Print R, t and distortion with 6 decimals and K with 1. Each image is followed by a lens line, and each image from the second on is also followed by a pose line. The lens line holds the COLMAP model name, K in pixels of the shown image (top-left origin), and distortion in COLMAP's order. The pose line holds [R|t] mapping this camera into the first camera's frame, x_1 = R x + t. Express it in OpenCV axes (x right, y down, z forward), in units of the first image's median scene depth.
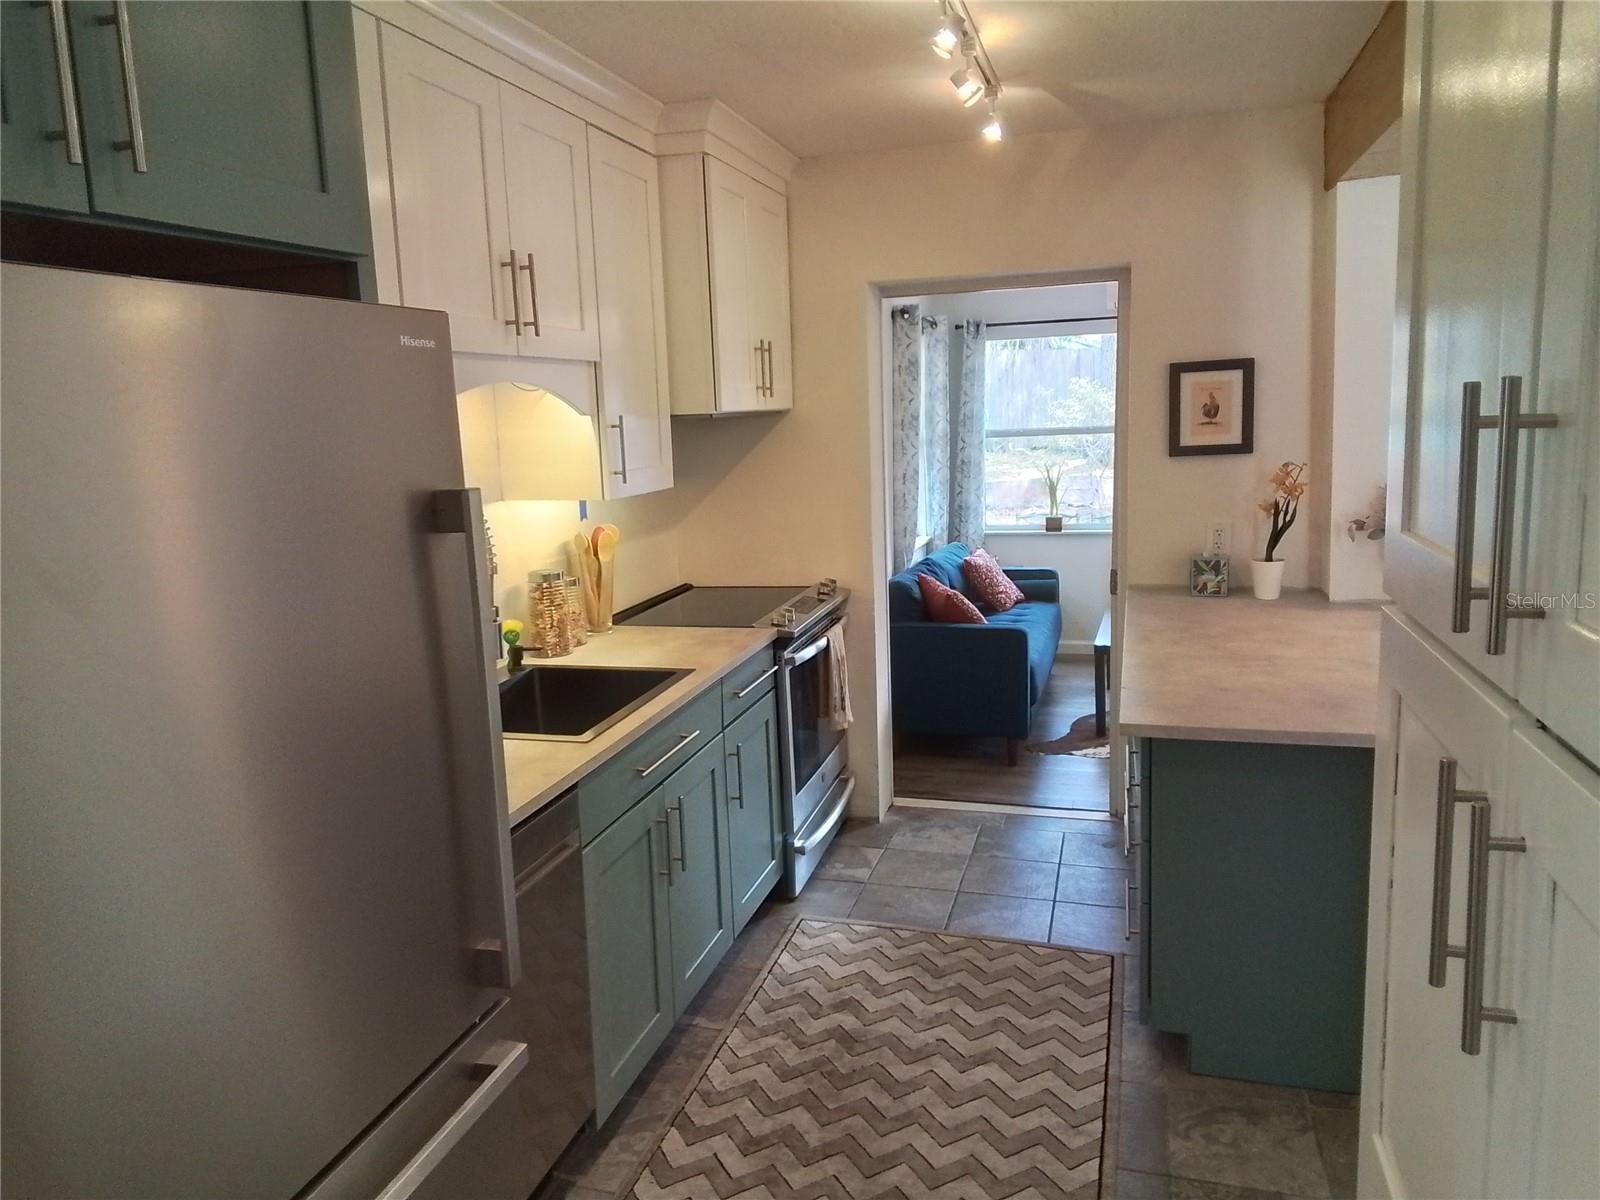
lens RADIAL K [[1114.5, 0, 807.8], [0, 1114.5, 567.7], [0, 0, 1]] dist [-0.003549, -0.001965]
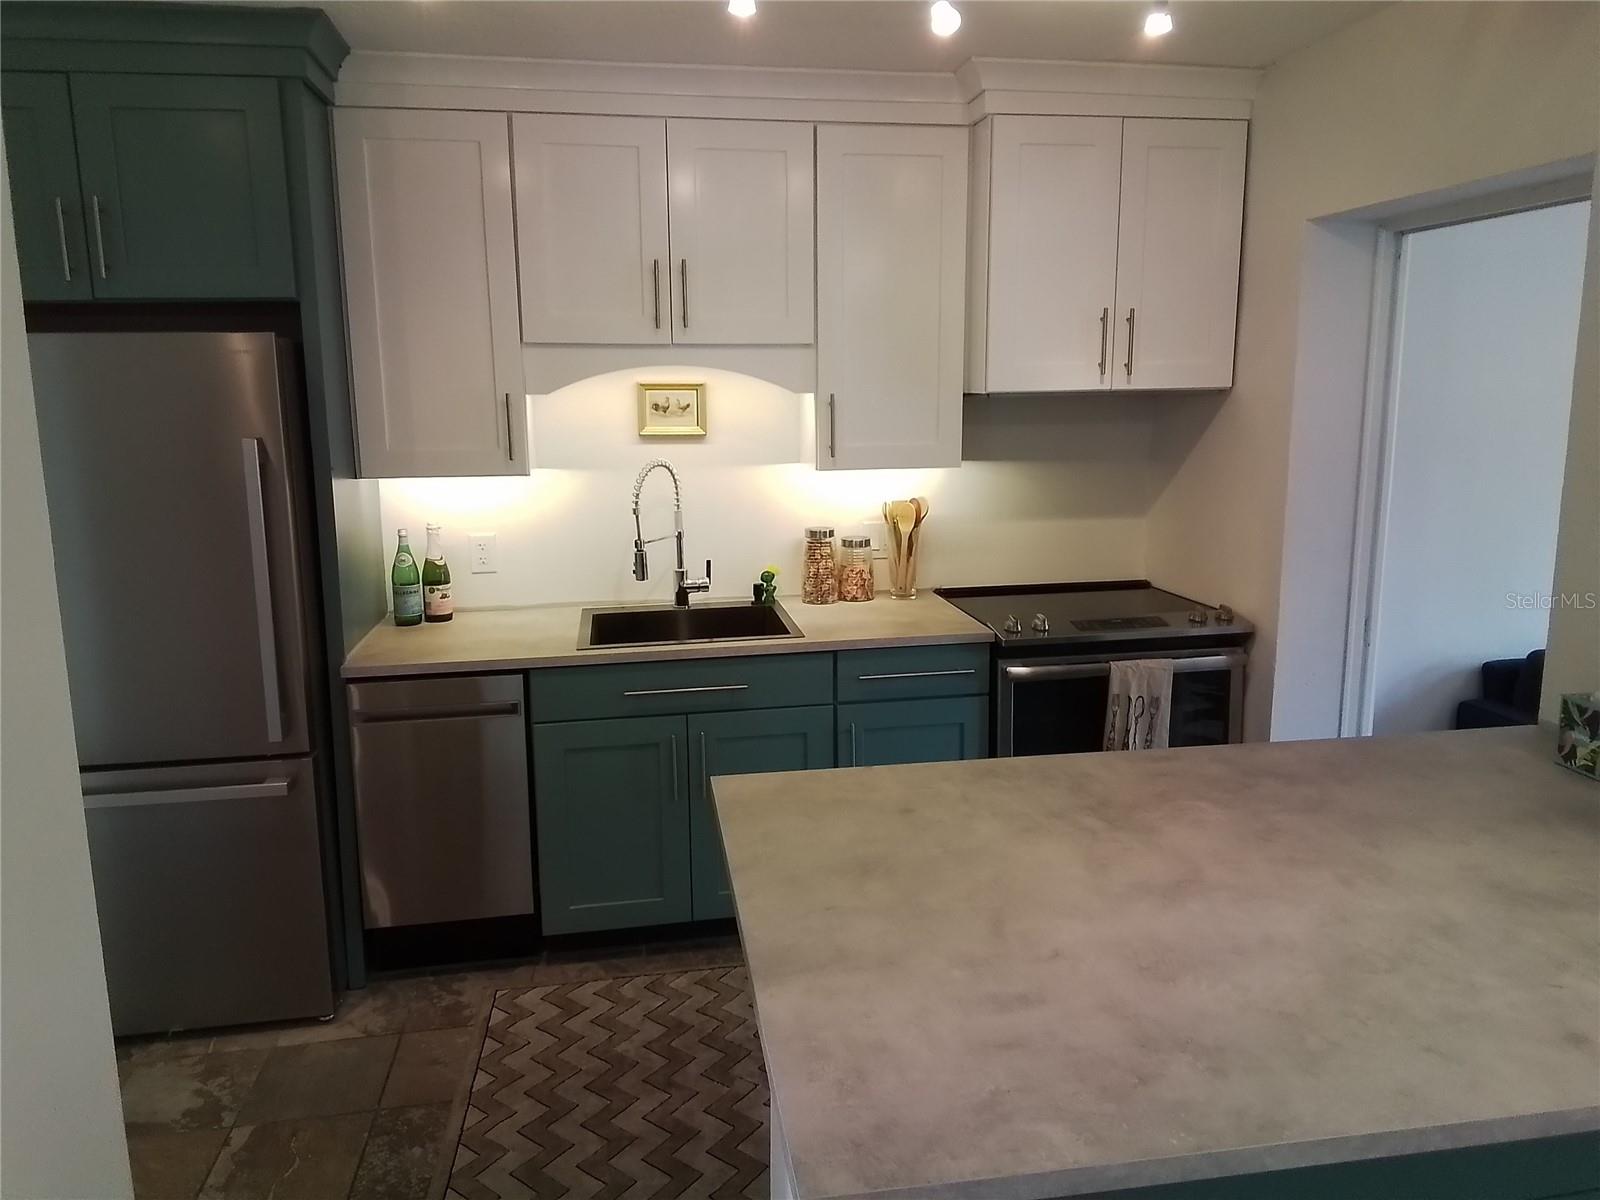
lens RADIAL K [[1114.5, 0, 807.8], [0, 1114.5, 567.7], [0, 0, 1]] dist [-0.003549, -0.001965]
pose [[0.429681, 0.182918, -0.884259, 0.907544], [-0.138436, 0.981035, 0.135668, -0.128189], [0.892306, 0.064119, 0.446855, 0.578628]]
